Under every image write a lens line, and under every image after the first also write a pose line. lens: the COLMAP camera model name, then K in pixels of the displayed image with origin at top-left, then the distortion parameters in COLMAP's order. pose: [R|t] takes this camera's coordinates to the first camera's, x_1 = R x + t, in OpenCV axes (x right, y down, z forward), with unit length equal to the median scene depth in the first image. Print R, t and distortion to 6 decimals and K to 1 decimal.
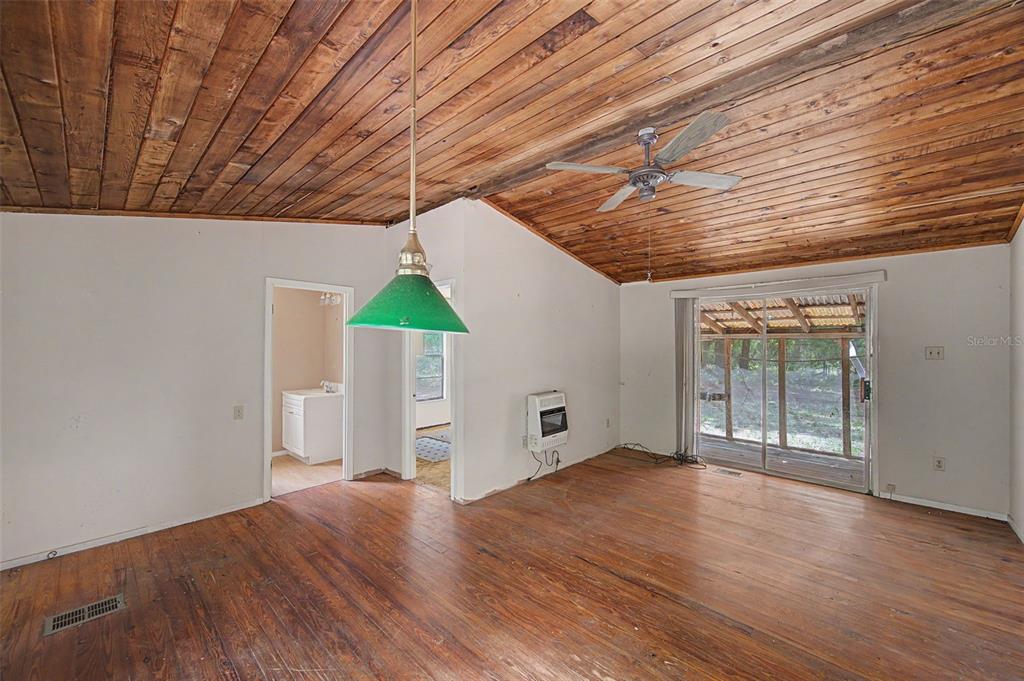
lens RADIAL K [[397.3, 0, 509.4], [0, 397.3, 343.0], [0, 0, 1]] dist [0.003458, 0.000163]
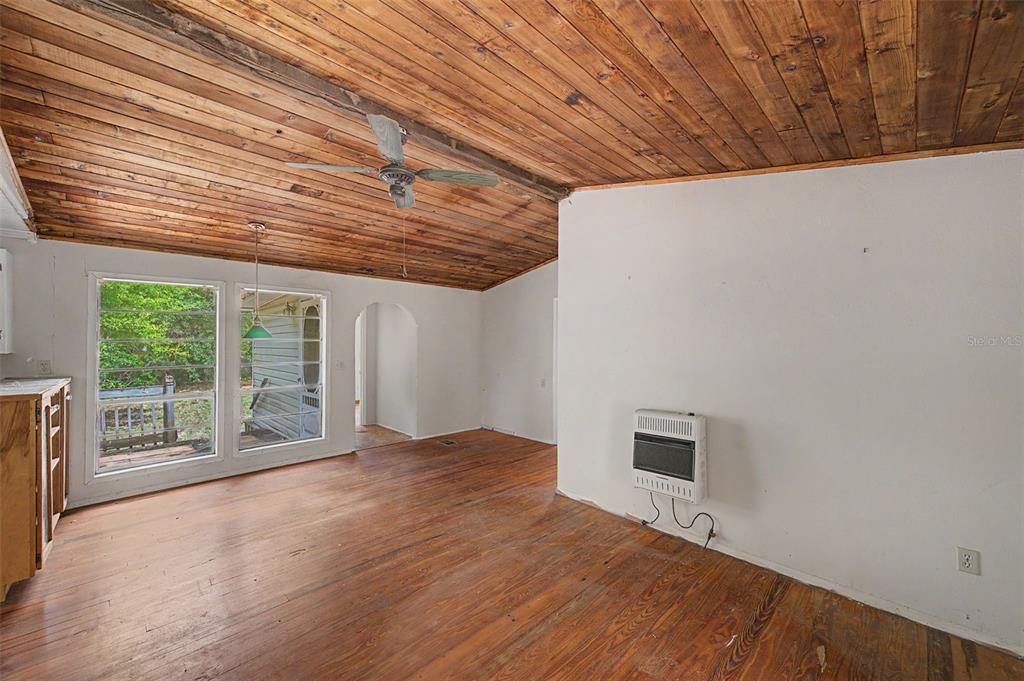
lens RADIAL K [[397.3, 0, 513.9], [0, 397.3, 342.2], [0, 0, 1]] dist [0.003458, 0.000163]
pose [[-0.032586, 0.002421, -0.999466, 0.866300], [0.004660, 0.999987, 0.002270, 0.004508], [0.999458, -0.004583, -0.032596, 0.850171]]
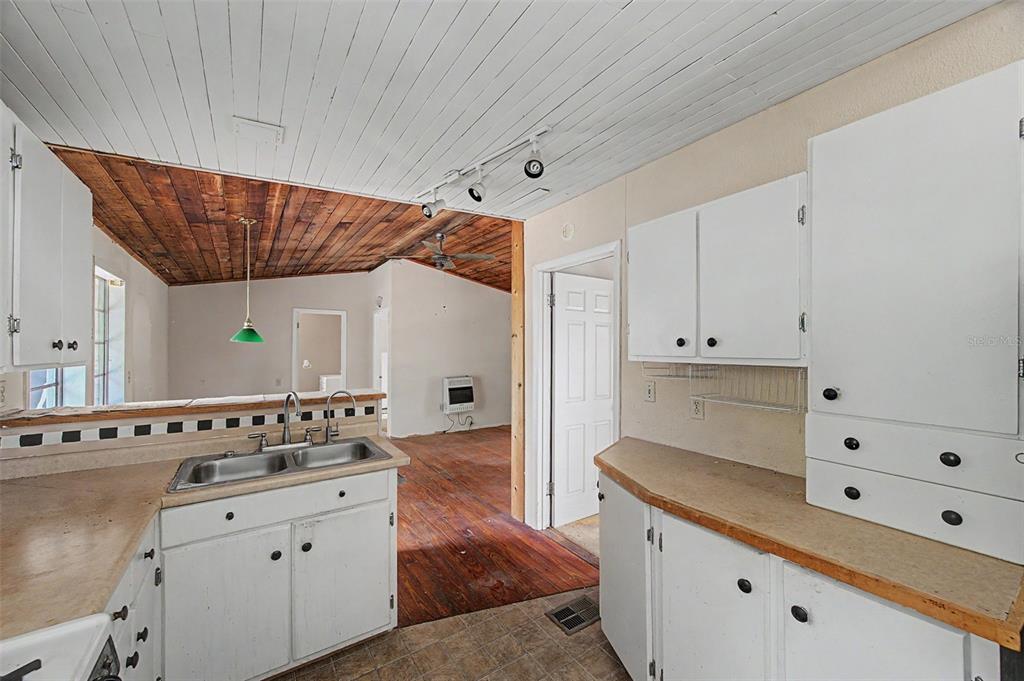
lens RADIAL K [[397.3, 0, 508.3], [0, 397.3, 343.1], [0, 0, 1]] dist [0.003458, 0.000163]
pose [[0.975302, -0.001800, -0.220866, 0.694699], [0.001069, 0.999994, -0.003432, 0.000513], [0.220871, 0.003111, 0.975298, -0.510230]]
